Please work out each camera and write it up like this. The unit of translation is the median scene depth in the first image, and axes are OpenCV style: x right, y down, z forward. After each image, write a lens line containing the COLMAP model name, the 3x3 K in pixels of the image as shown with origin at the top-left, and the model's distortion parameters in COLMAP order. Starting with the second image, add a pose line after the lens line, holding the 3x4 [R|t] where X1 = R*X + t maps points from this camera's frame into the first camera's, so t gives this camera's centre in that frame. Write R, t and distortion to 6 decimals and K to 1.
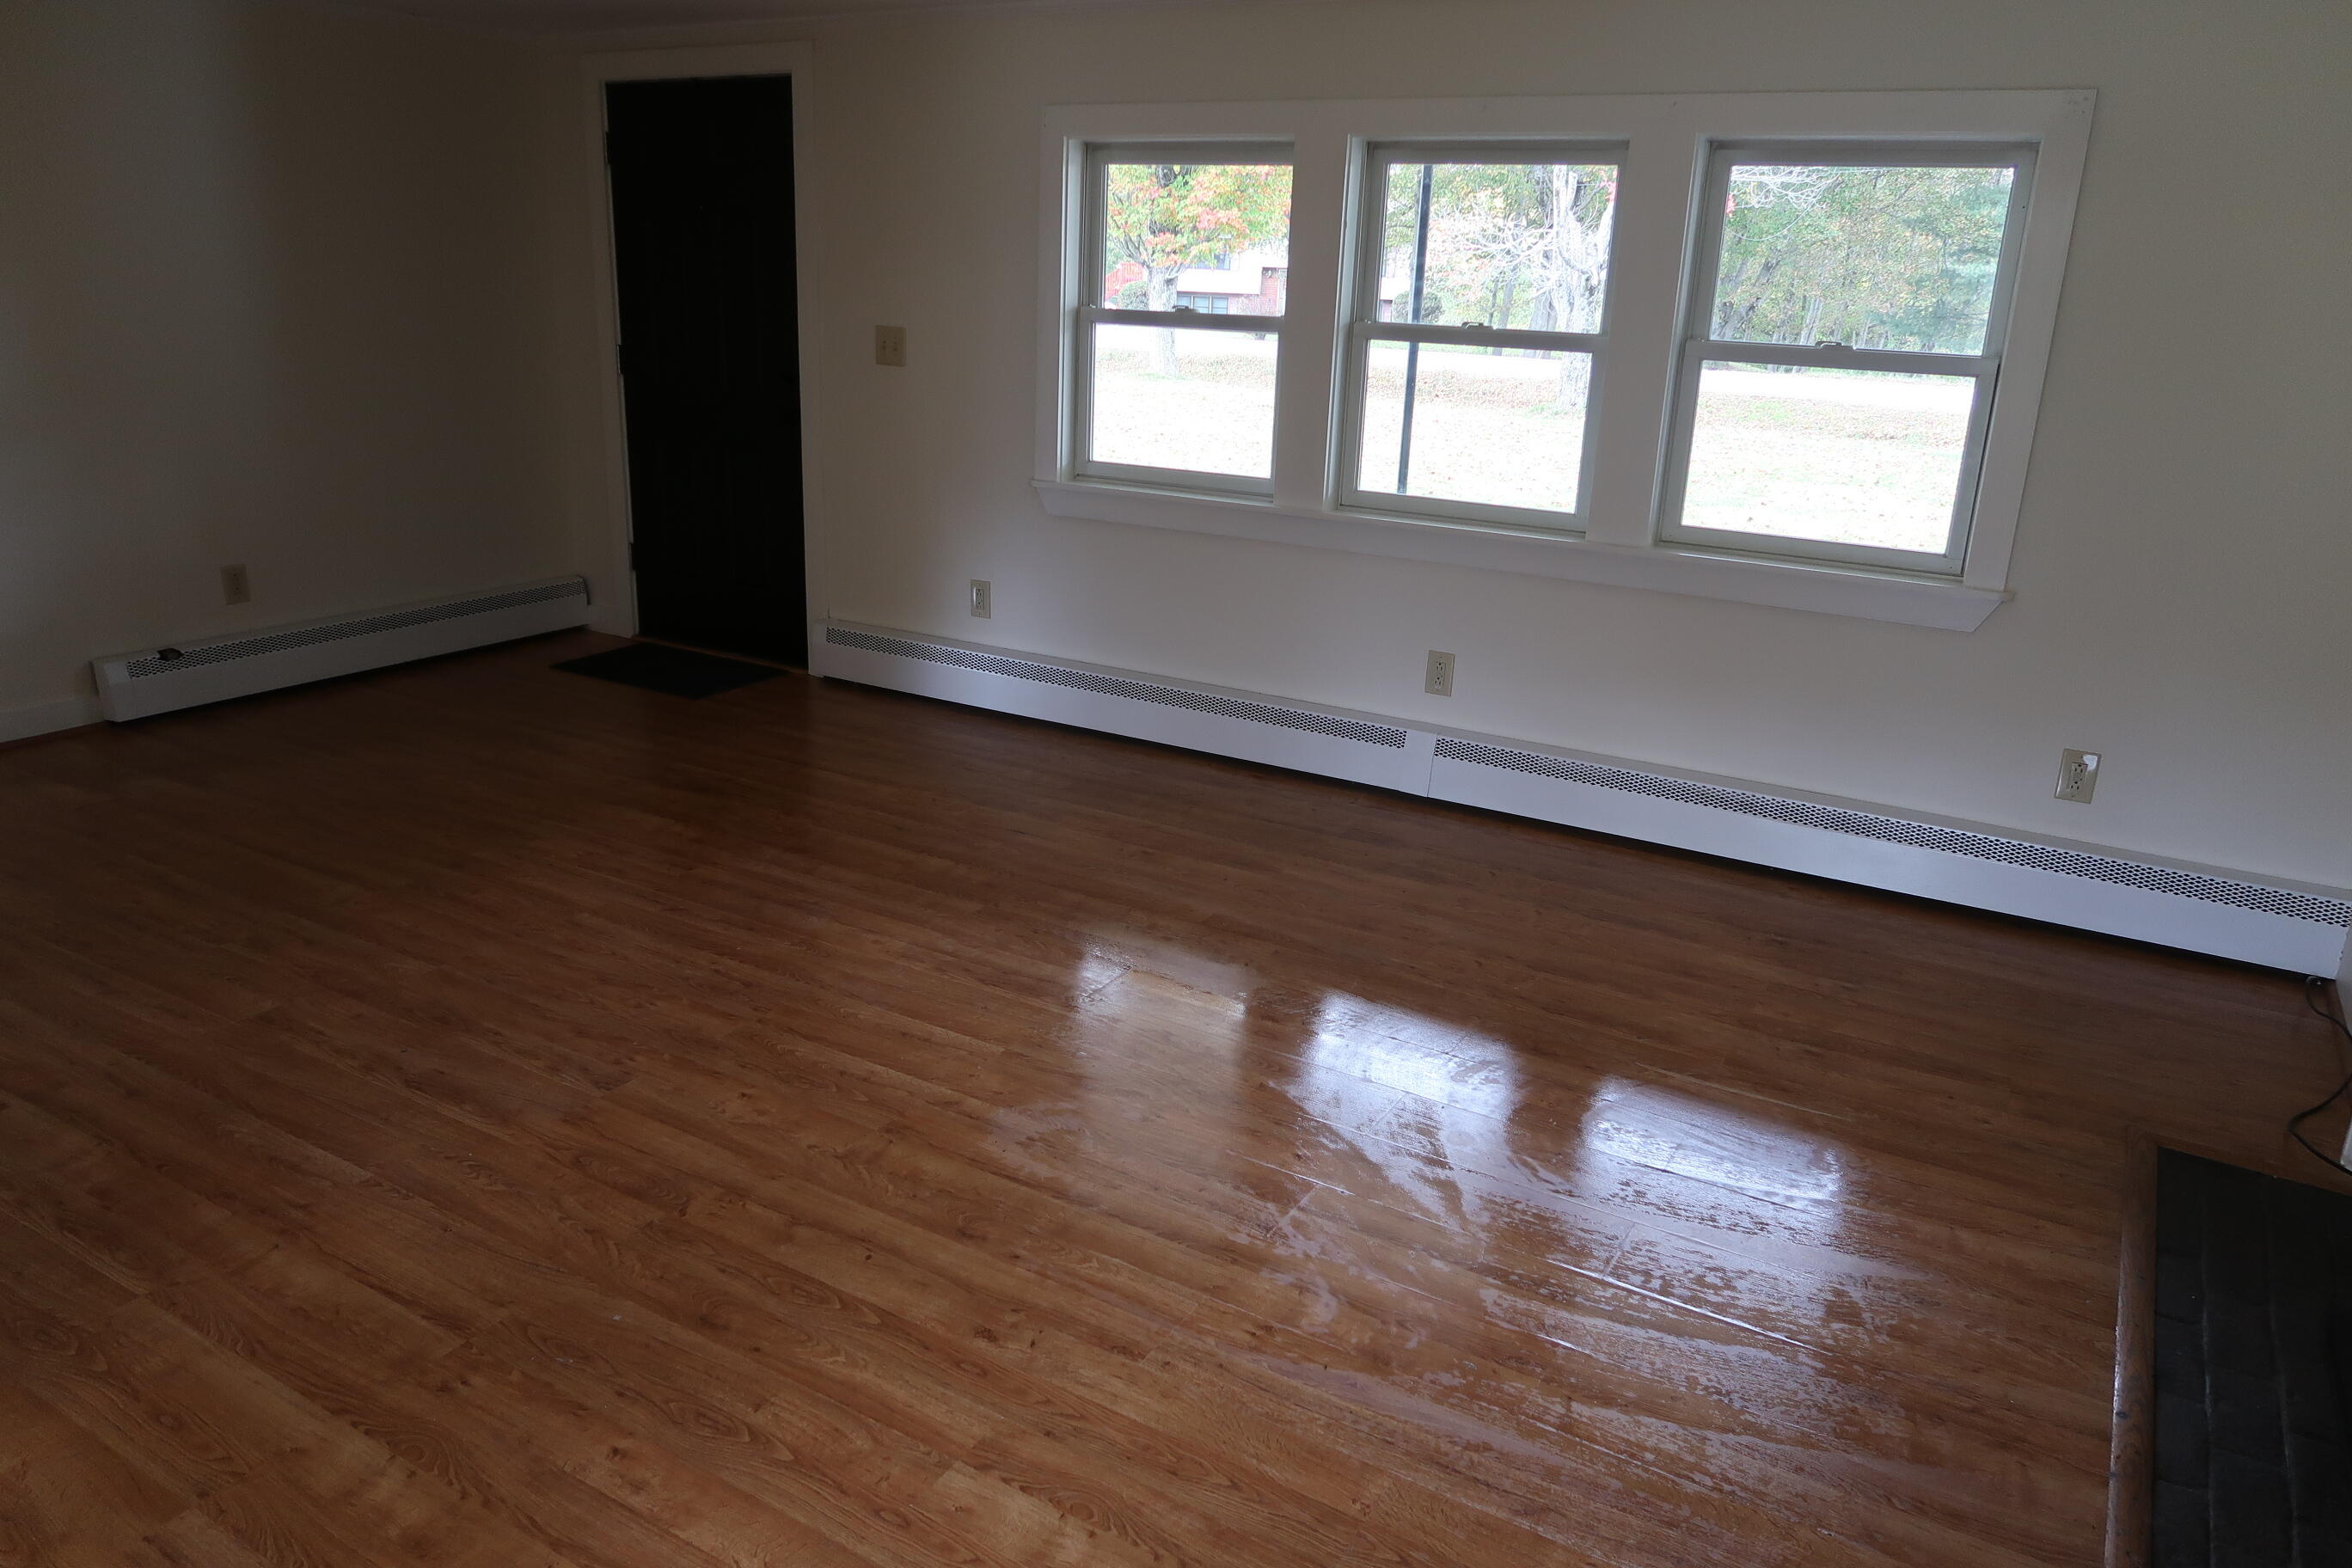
lens RADIAL K [[1625.1, 0, 1178.5], [0, 1625.1, 782.5], [0, 0, 1]] dist [-0.022010, 0.005876]
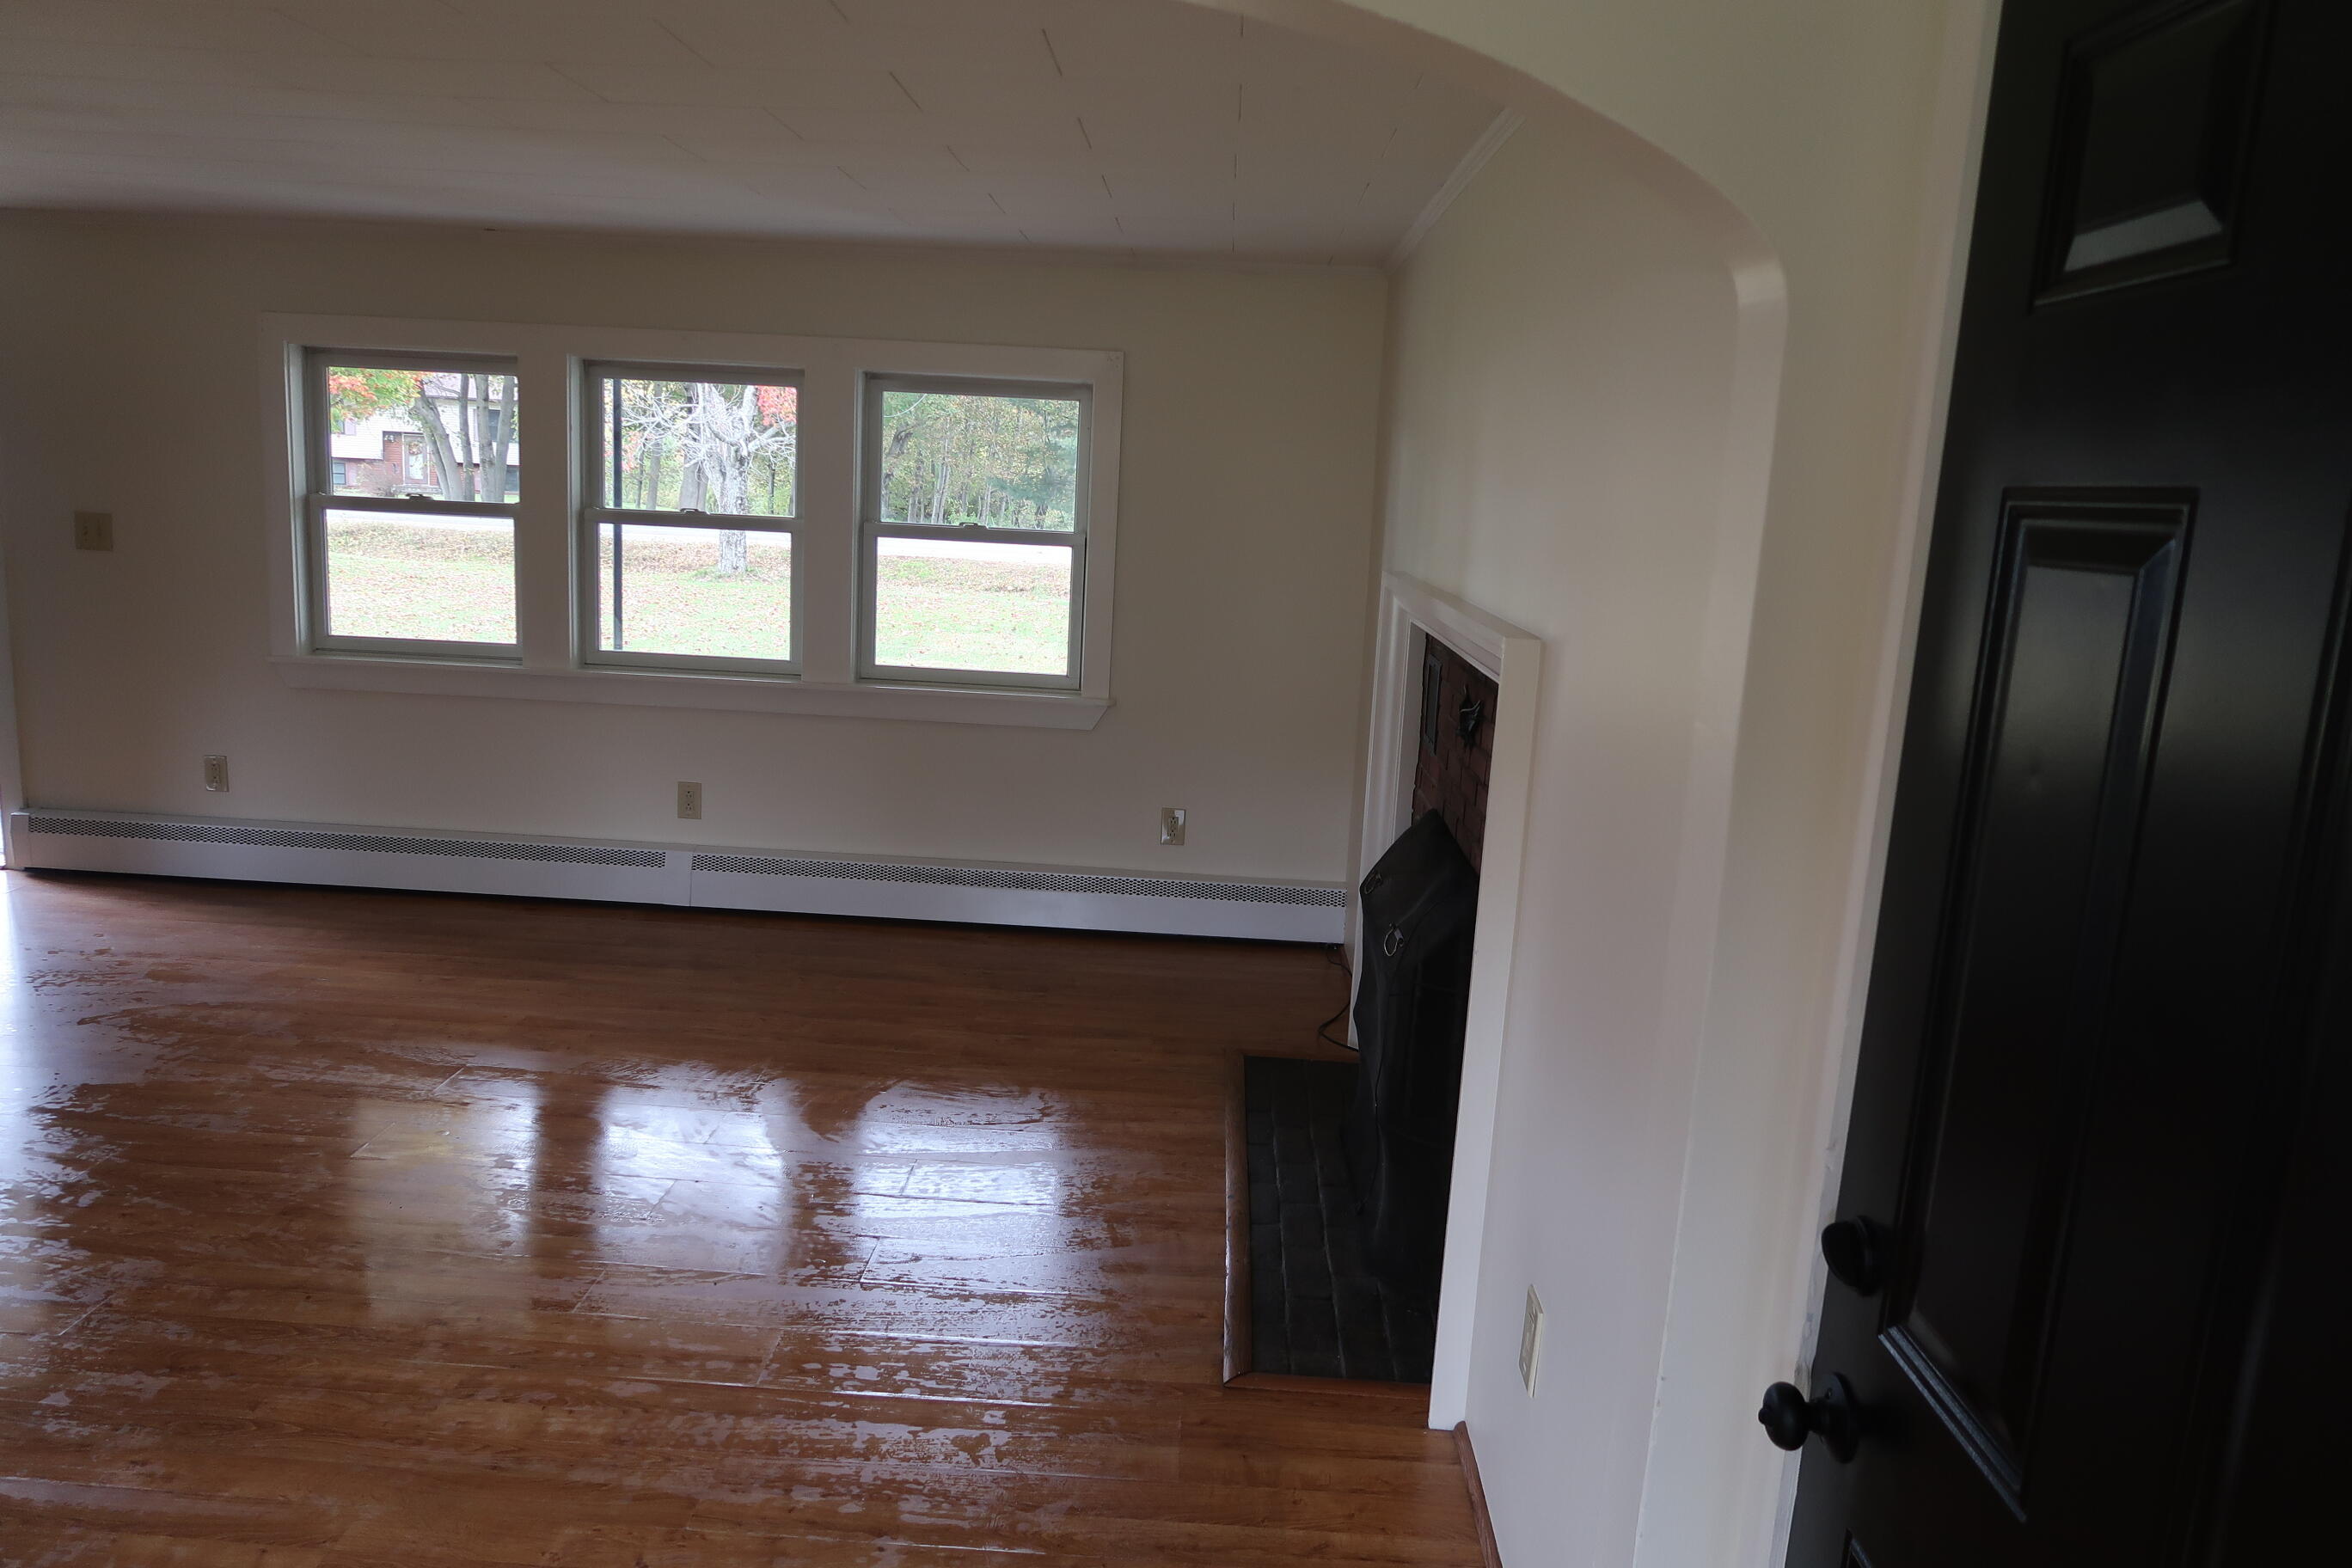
lens RADIAL K [[1625.1, 0, 1174.1], [0, 1625.1, 786.9], [0, 0, 1]] dist [-0.022010, 0.005876]
pose [[0.877272, -0.083265, 0.472716, -0.099978], [0.127155, 0.989968, -0.061602, 0.047083], [-0.462844, 0.114151, 0.879059, -0.230738]]
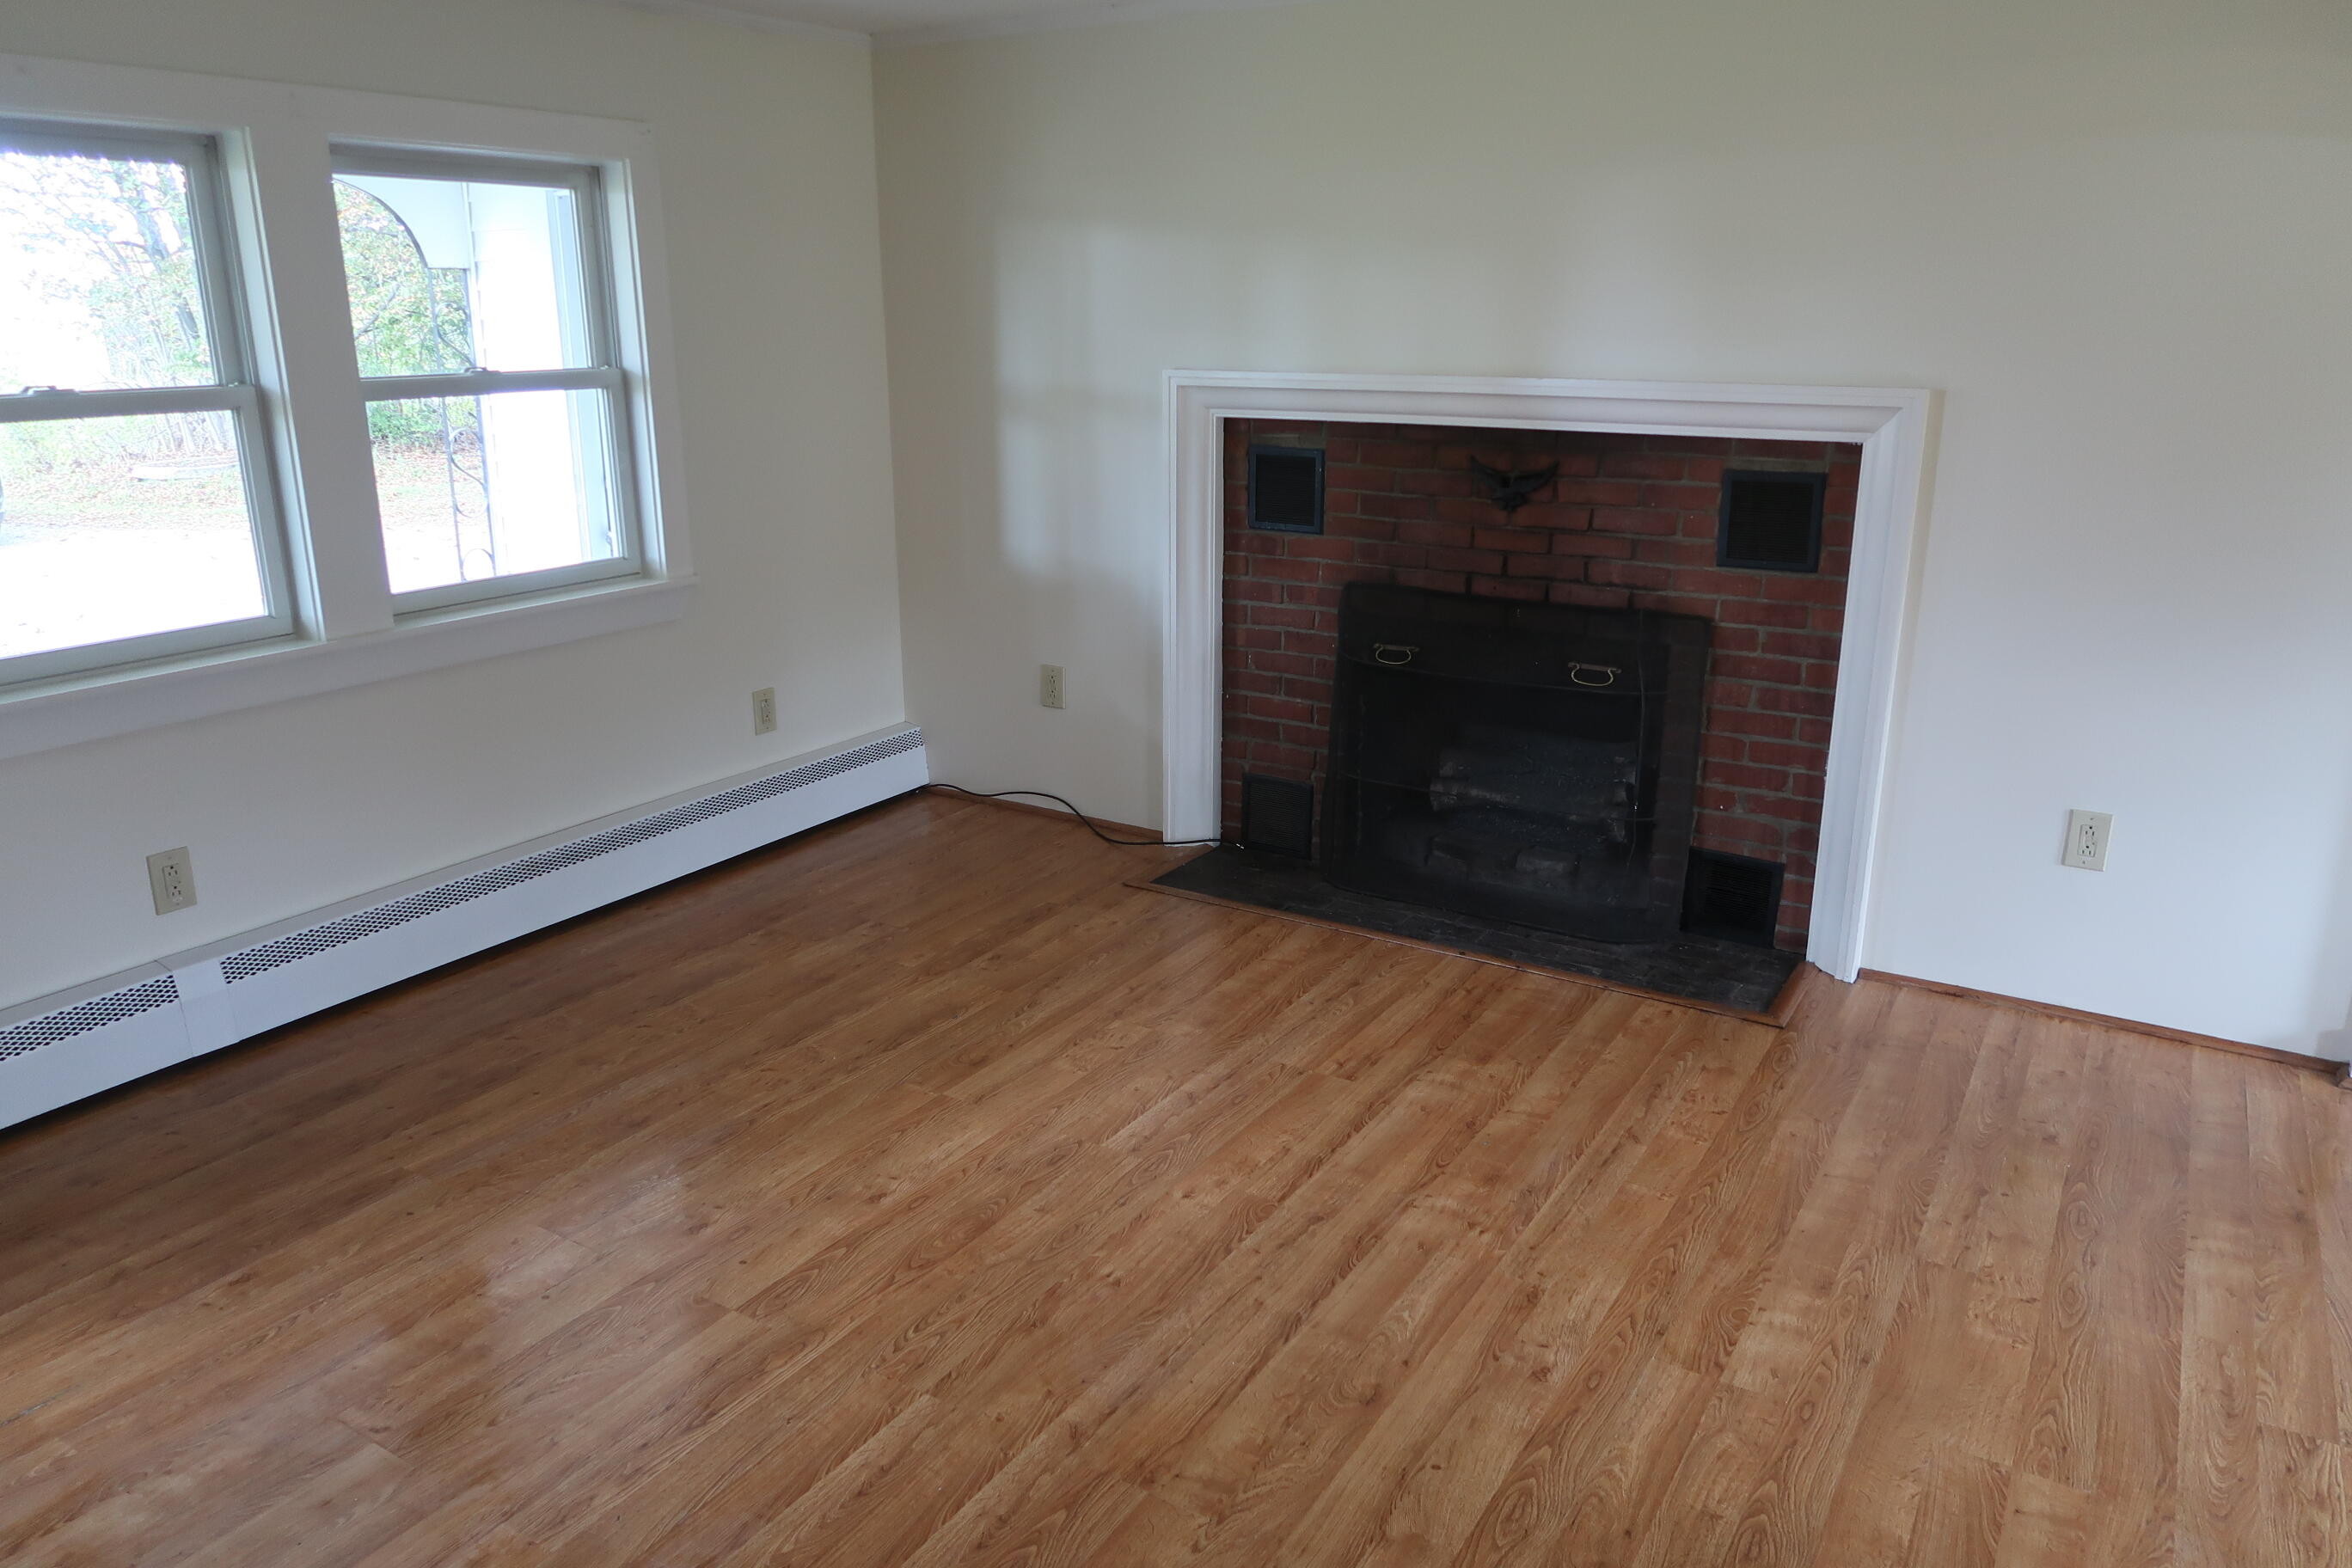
lens RADIAL K [[1625.1, 0, 1170.8], [0, 1625.1, 791.5], [0, 0, 1]] dist [-0.022010, 0.005876]
pose [[0.021911, -0.322600, 0.946282, -0.555322], [0.304257, 0.903765, 0.301061, -0.209885], [-0.952338, 0.281316, 0.117955, 0.574708]]
